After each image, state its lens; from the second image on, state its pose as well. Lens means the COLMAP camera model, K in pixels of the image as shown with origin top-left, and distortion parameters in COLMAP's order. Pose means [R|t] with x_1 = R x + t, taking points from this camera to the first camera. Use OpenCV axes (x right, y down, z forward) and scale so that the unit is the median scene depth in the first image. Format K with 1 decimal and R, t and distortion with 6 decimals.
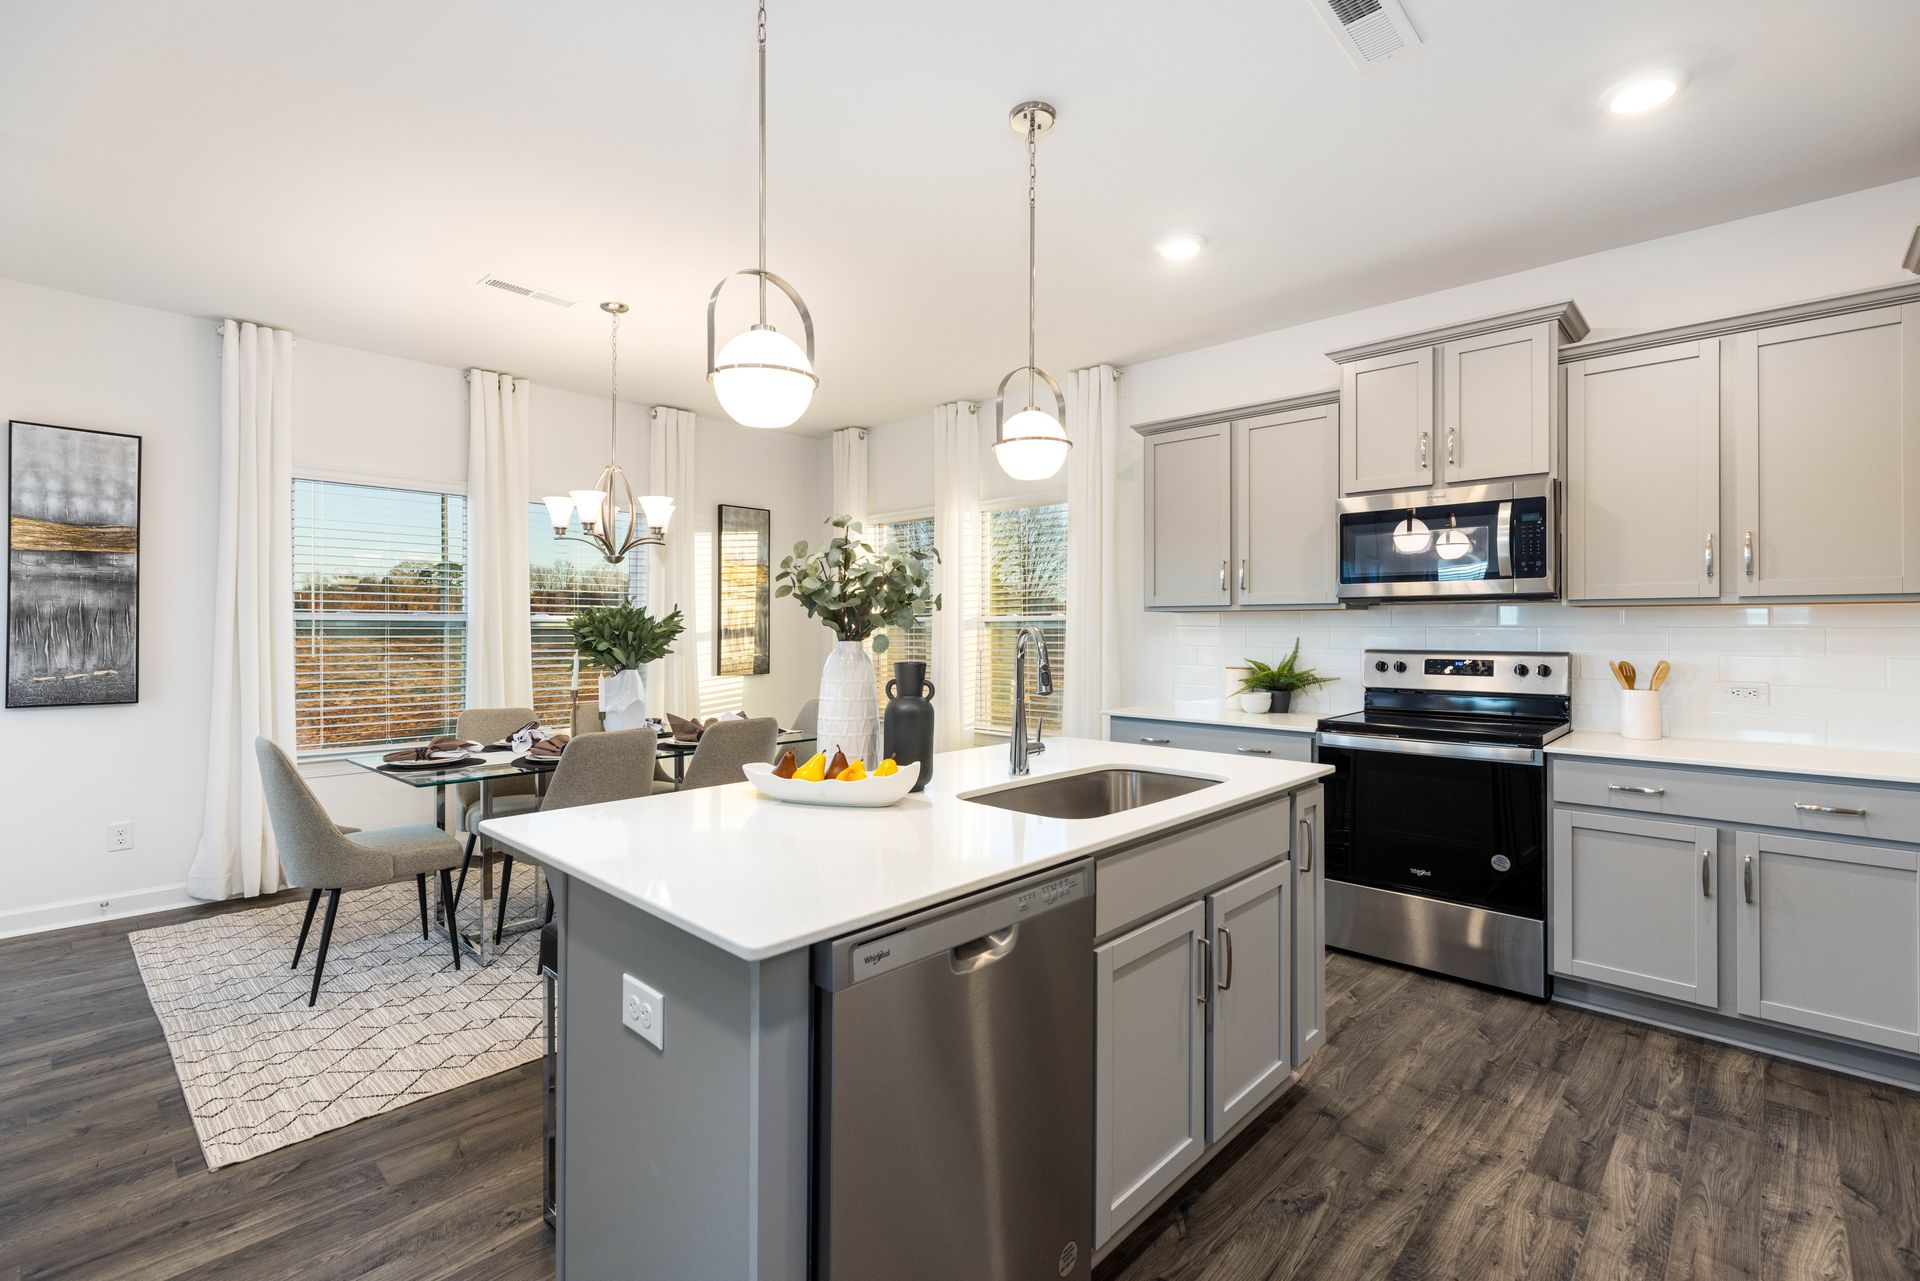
lens RADIAL K [[862.4, 0, 957.1], [0, 862.4, 625.5], [0, 0, 1]] dist [0.001220, -0.000113]
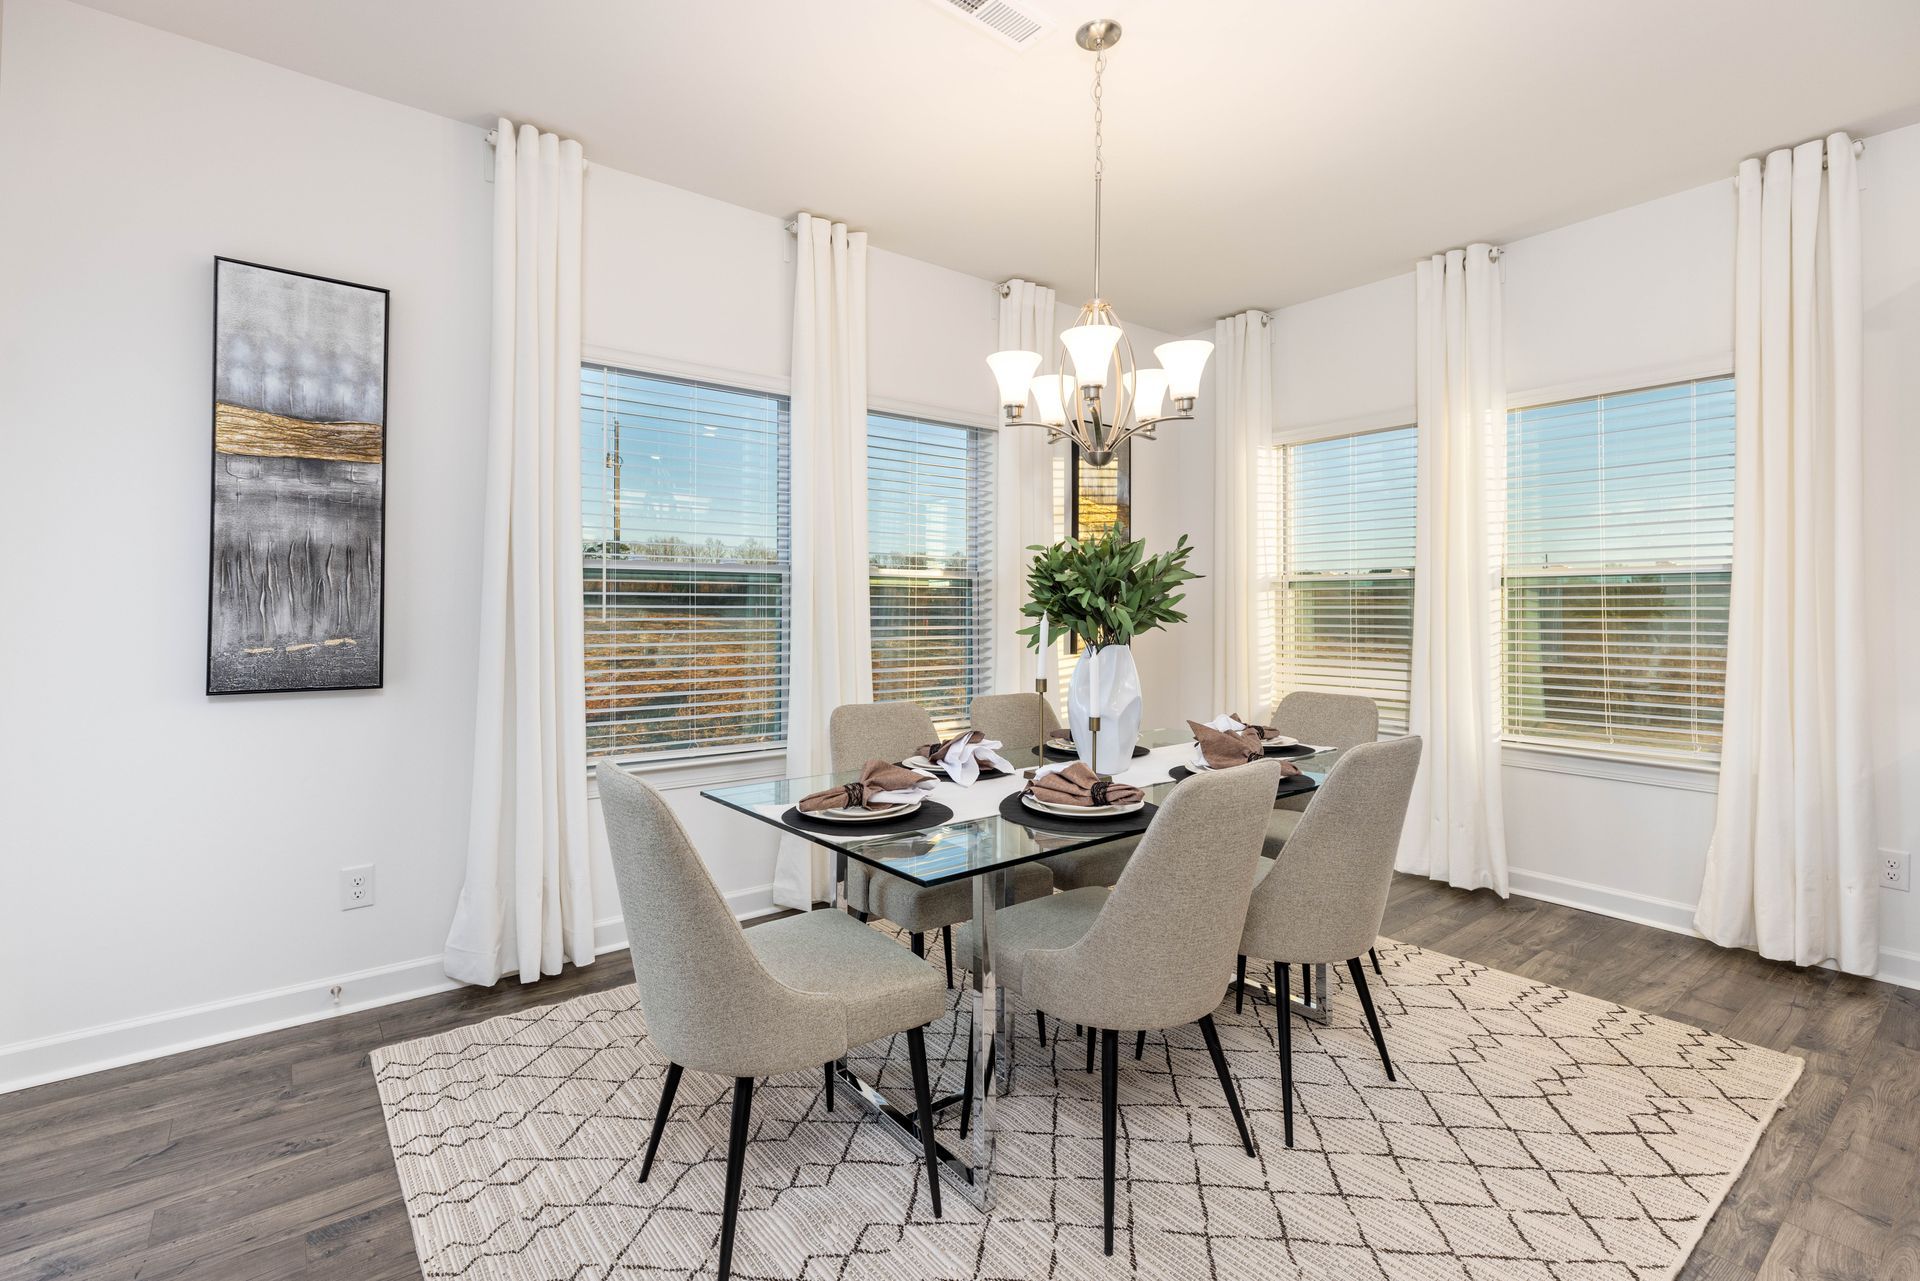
lens RADIAL K [[877.4, 0, 964.6], [0, 877.4, 597.2], [0, 0, 1]] dist [0.000494, 0.000139]
pose [[0.988908, 0.001296, -0.148521, -0.416834], [-0.002267, 0.999977, -0.006372, 0.023577], [0.148509, 0.006638, 0.988889, 0.408999]]
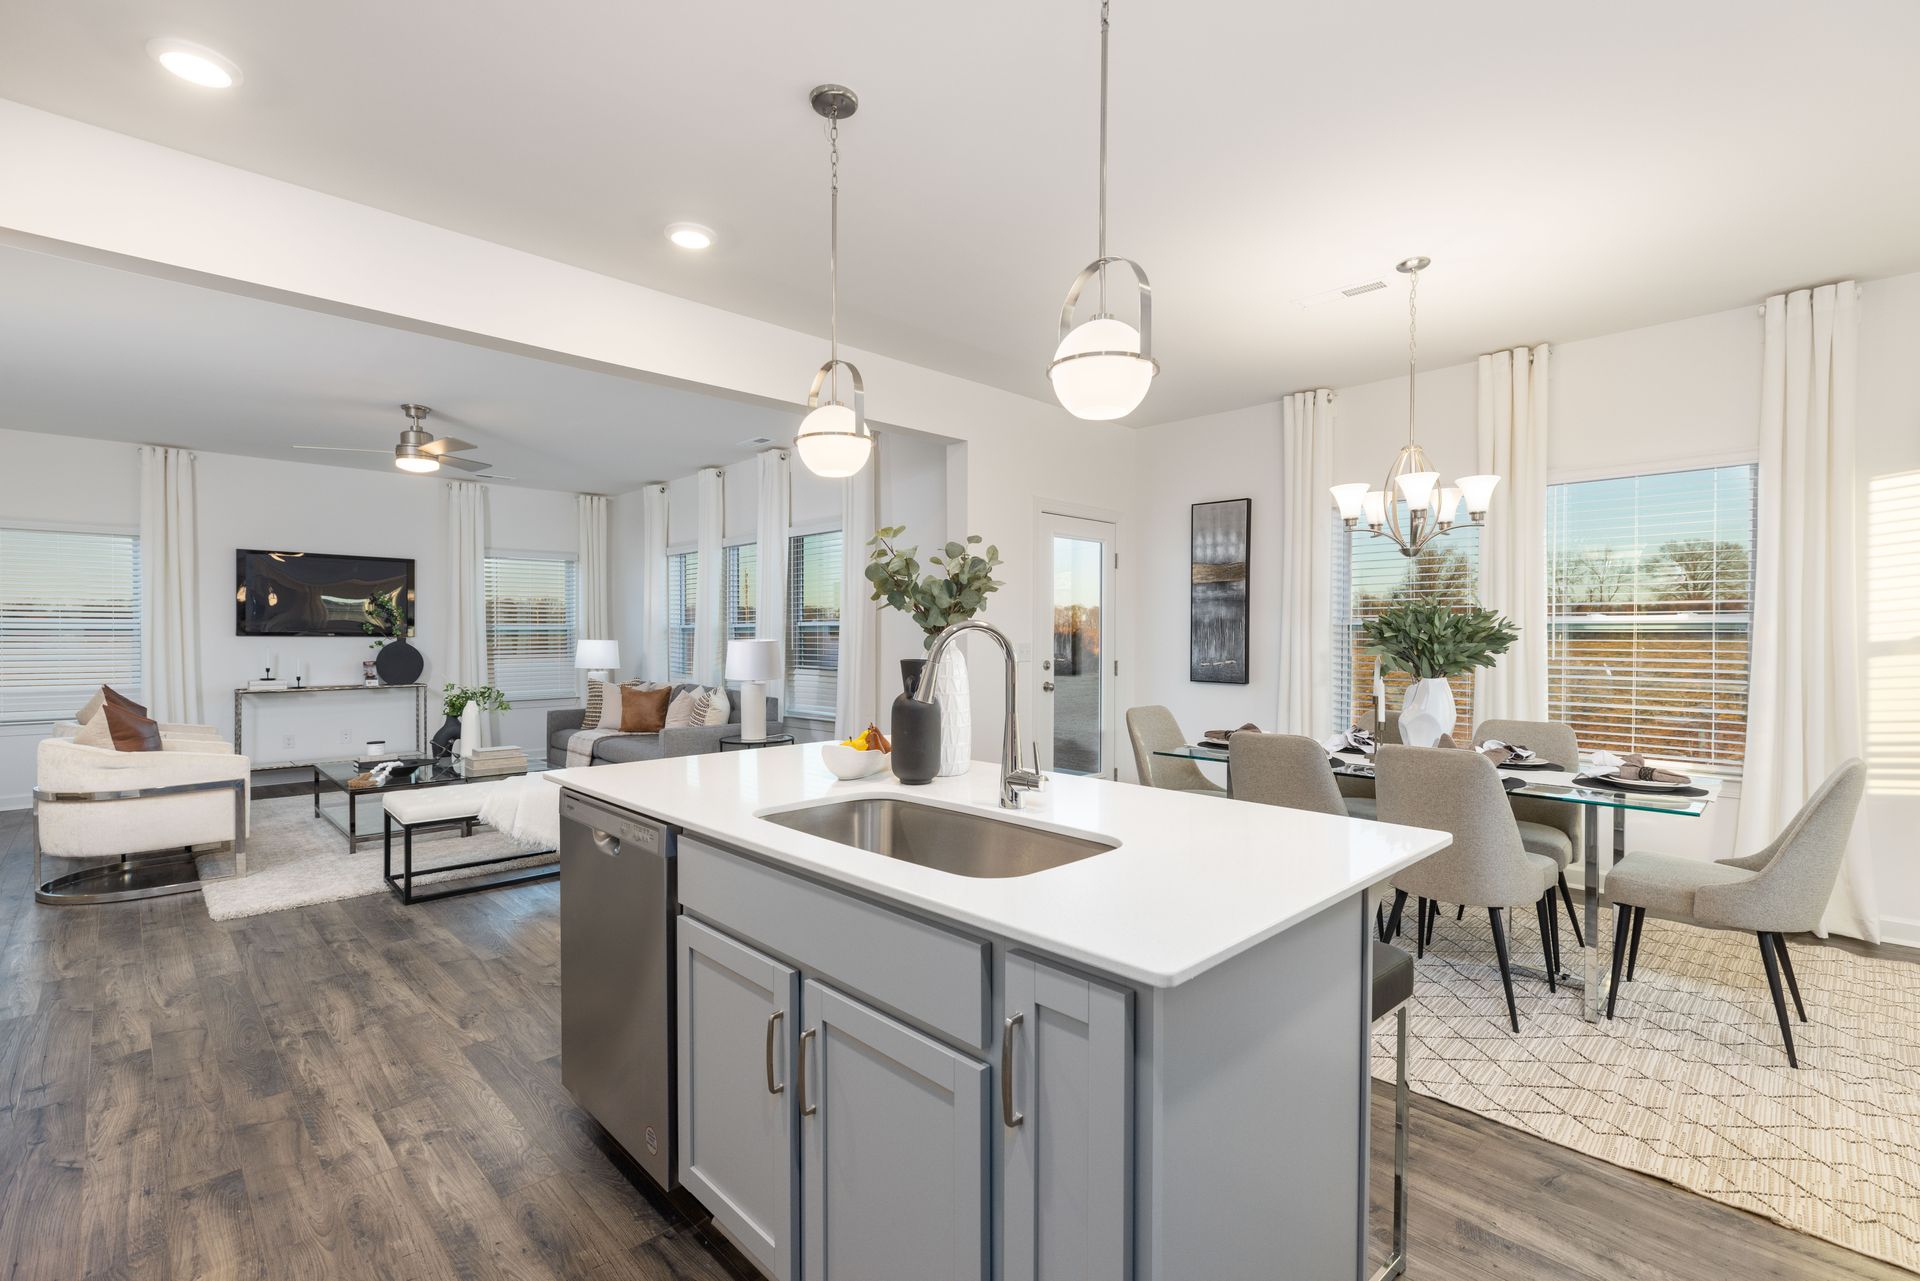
lens RADIAL K [[878.1, 0, 929.2], [0, 878.1, 636.1], [0, 0, 1]] dist [0.001737, 0.000185]
pose [[-0.066863, 0.005709, -0.997746, 0.569512], [0.004541, 0.999975, 0.005418, -0.000574], [0.997752, -0.004169, -0.066887, 0.590166]]
